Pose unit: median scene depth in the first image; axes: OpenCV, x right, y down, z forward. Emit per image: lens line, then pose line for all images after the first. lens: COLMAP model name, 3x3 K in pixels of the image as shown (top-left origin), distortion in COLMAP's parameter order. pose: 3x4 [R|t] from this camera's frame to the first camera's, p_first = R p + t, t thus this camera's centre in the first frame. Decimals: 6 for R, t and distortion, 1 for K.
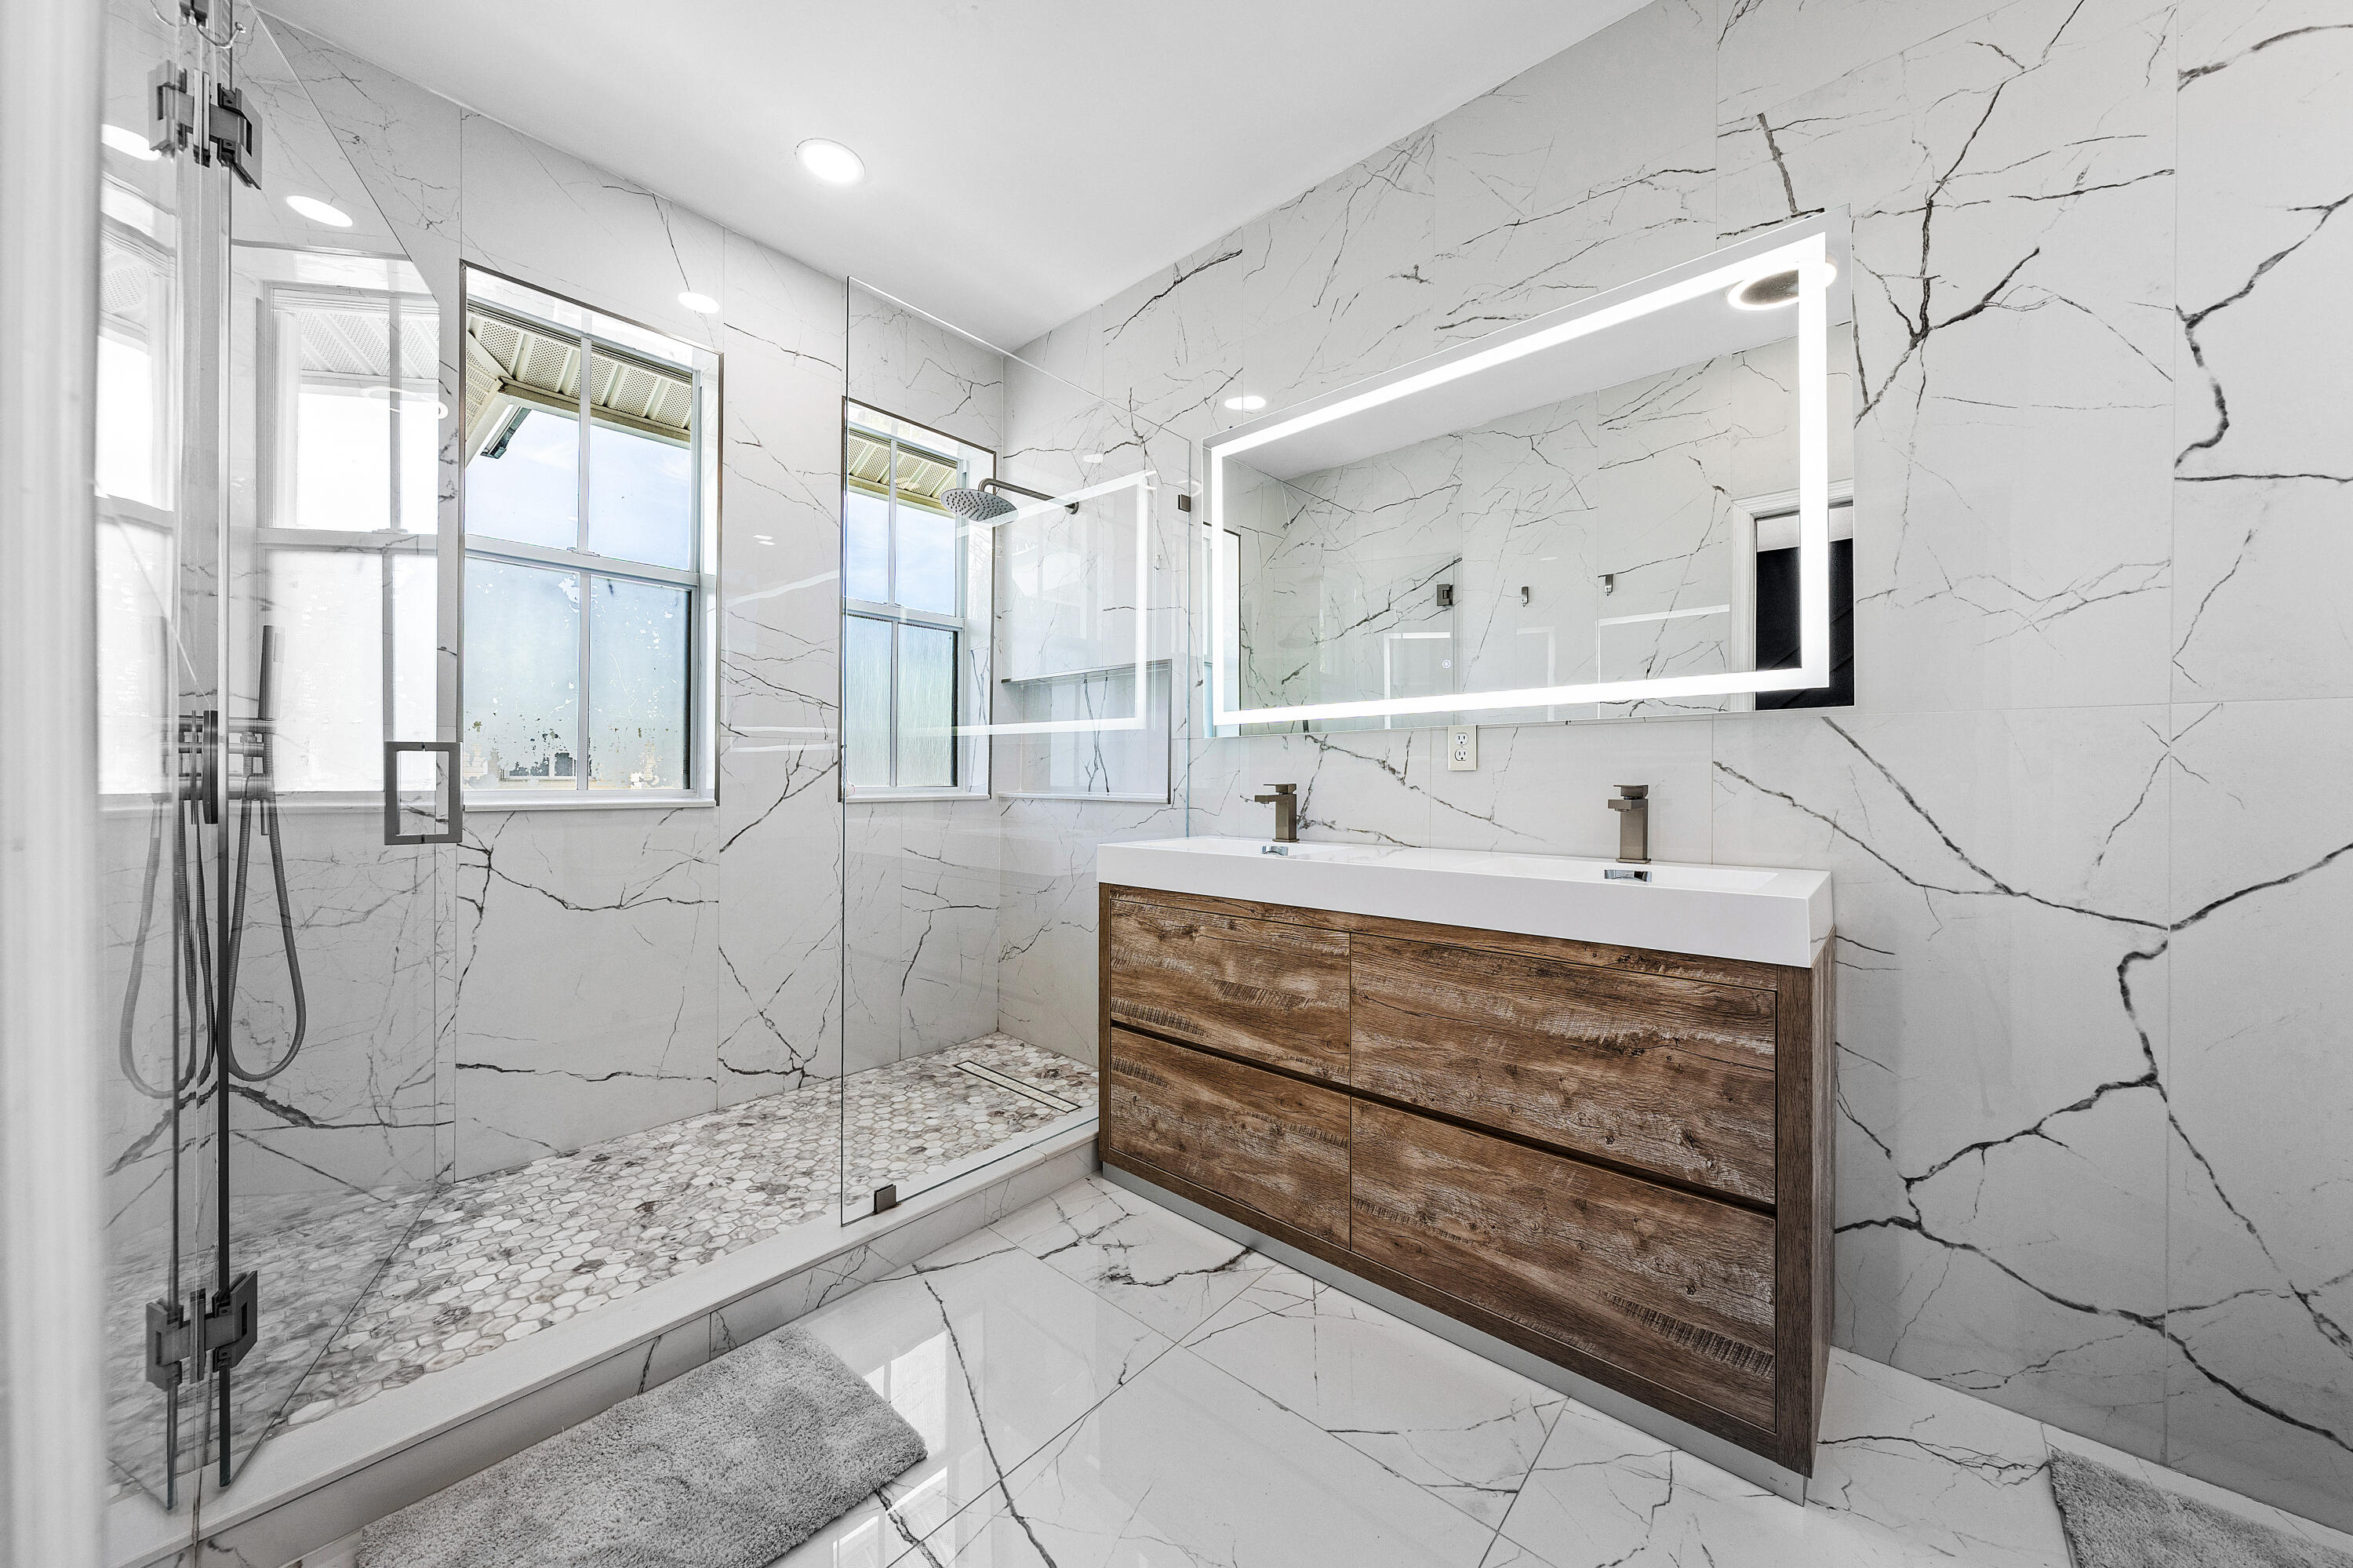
lens RADIAL K [[816.7, 0, 1176.1], [0, 816.7, 776.9], [0, 0, 1]] dist [-0.000428, -0.000117]
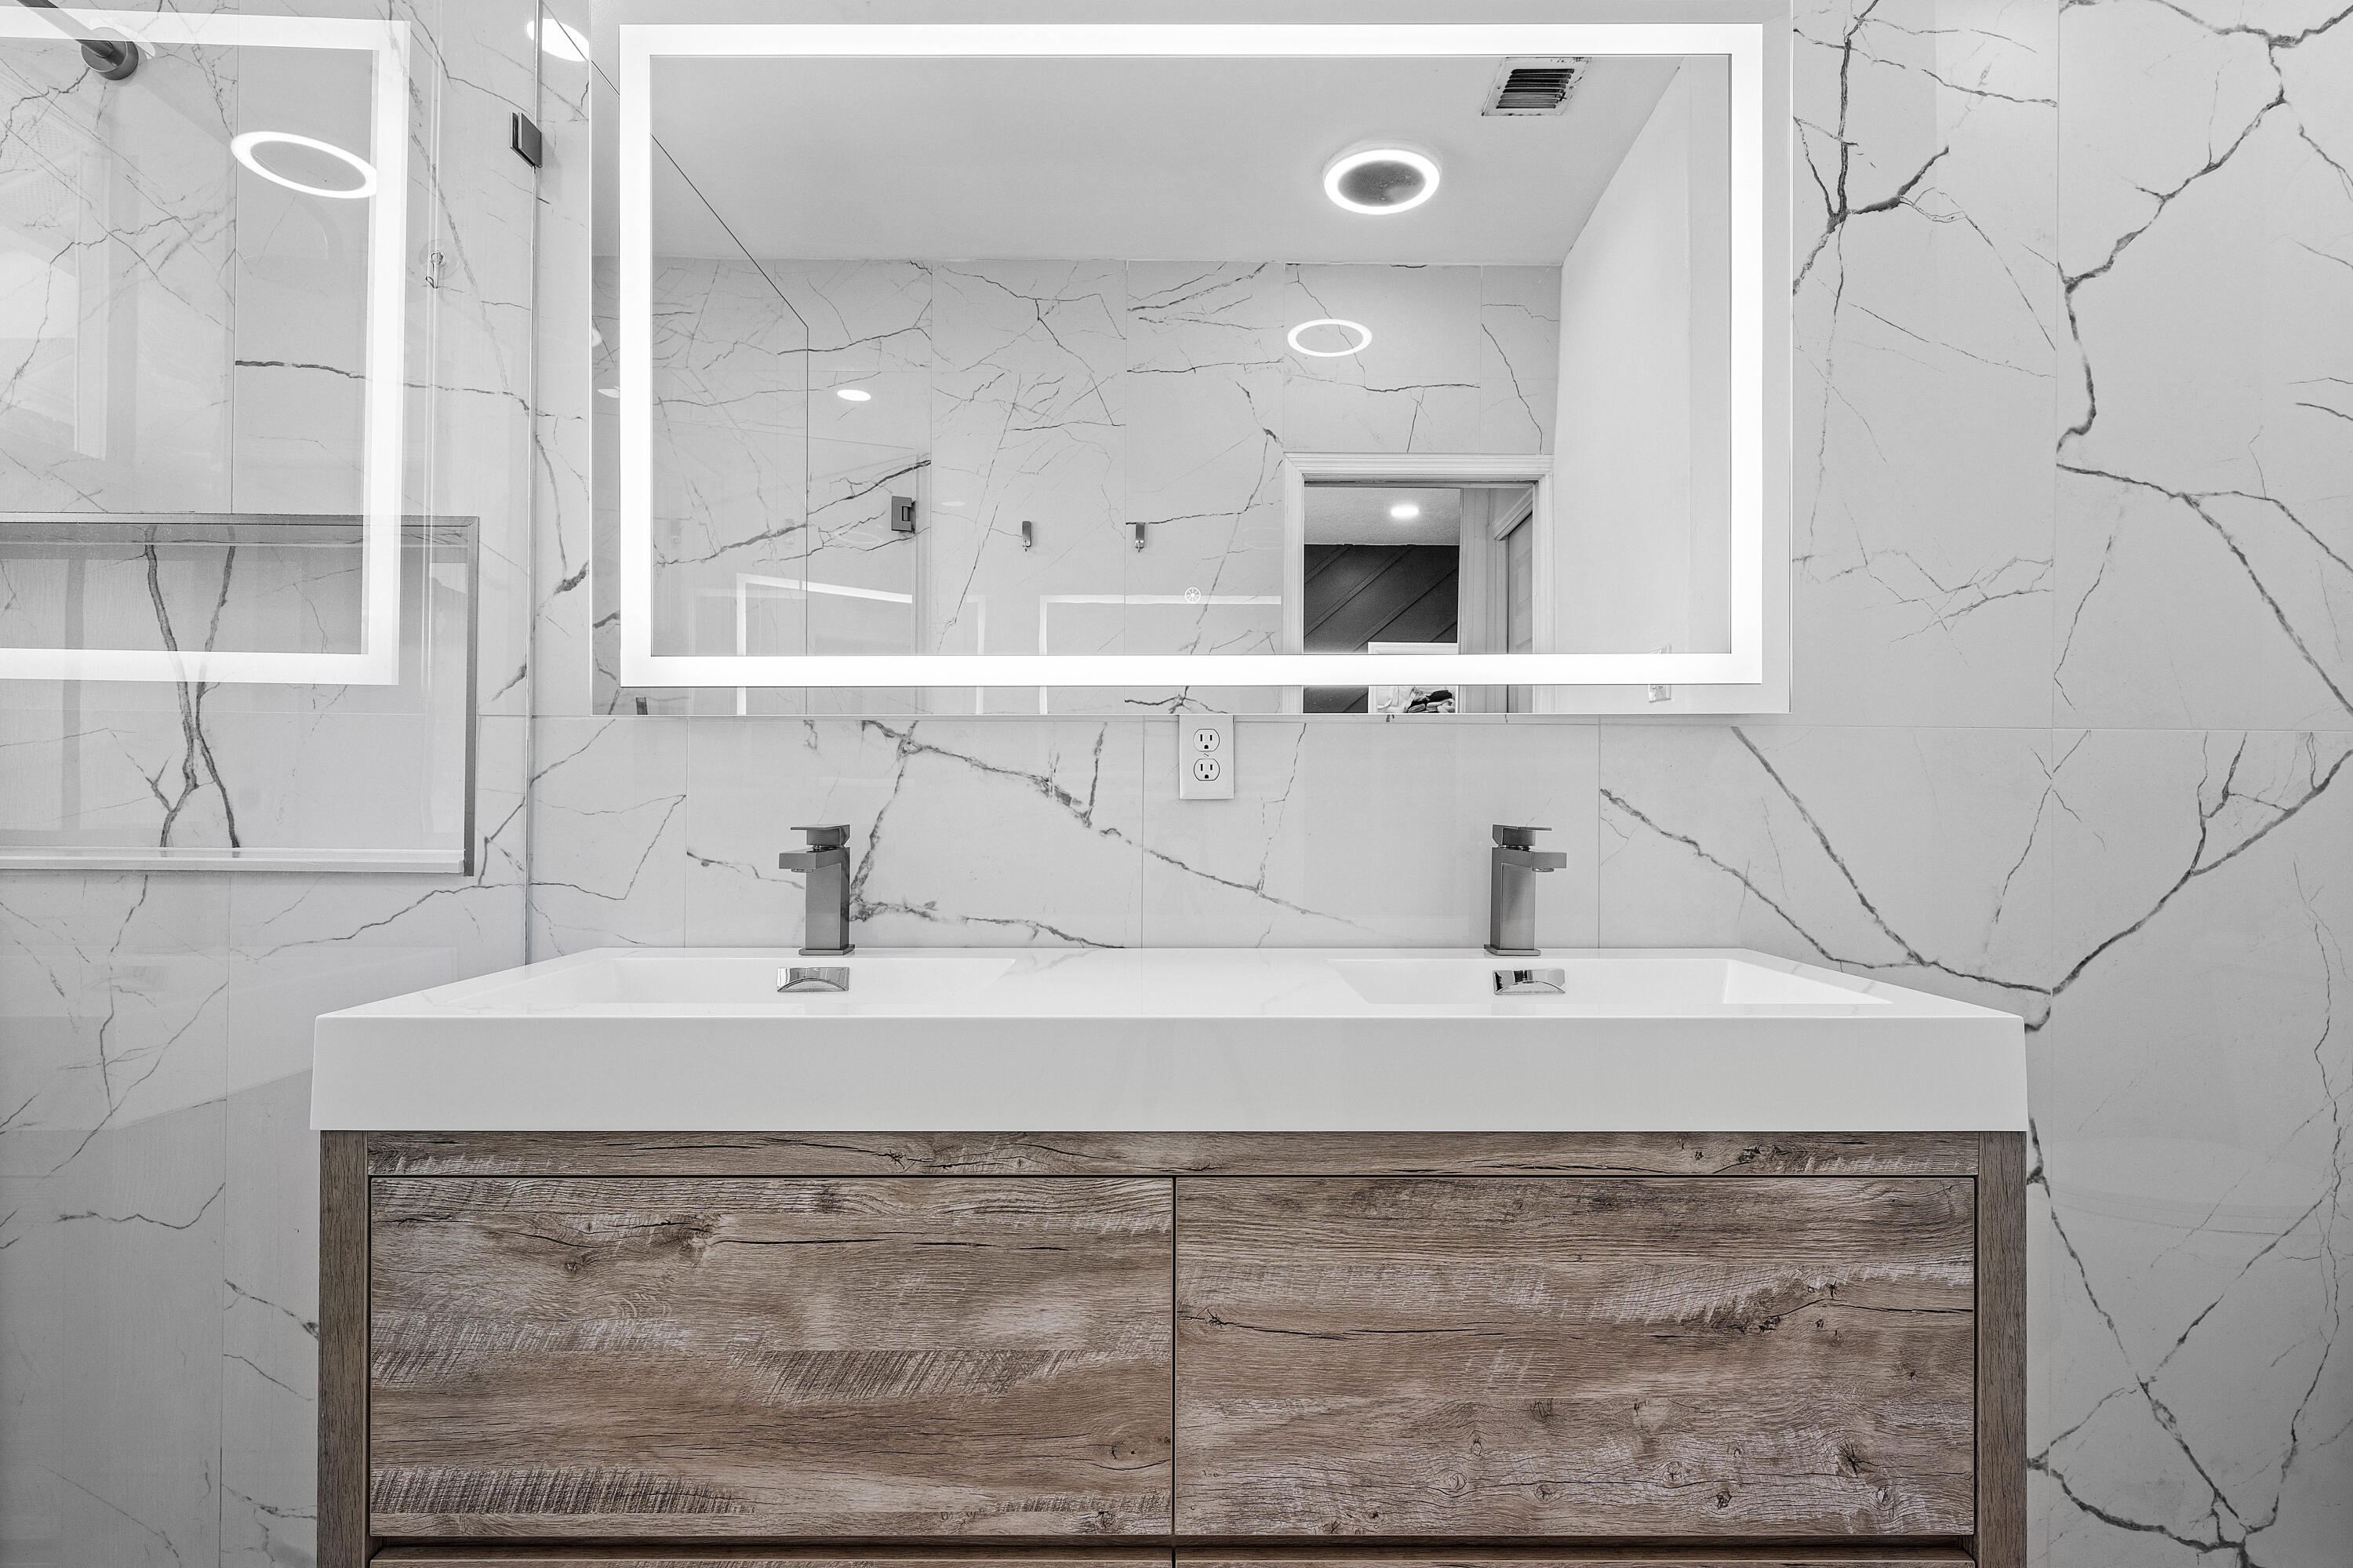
lens RADIAL K [[1094.6, 0, 1175.4], [0, 1094.6, 803.8], [0, 0, 1]] dist [-0.001134, 0.000487]
pose [[0.747207, 0.004170, 0.664578, -0.175048], [-0.003609, 0.999991, -0.002217, -0.003958], [-0.664582, -0.000742, 0.747215, 0.592536]]
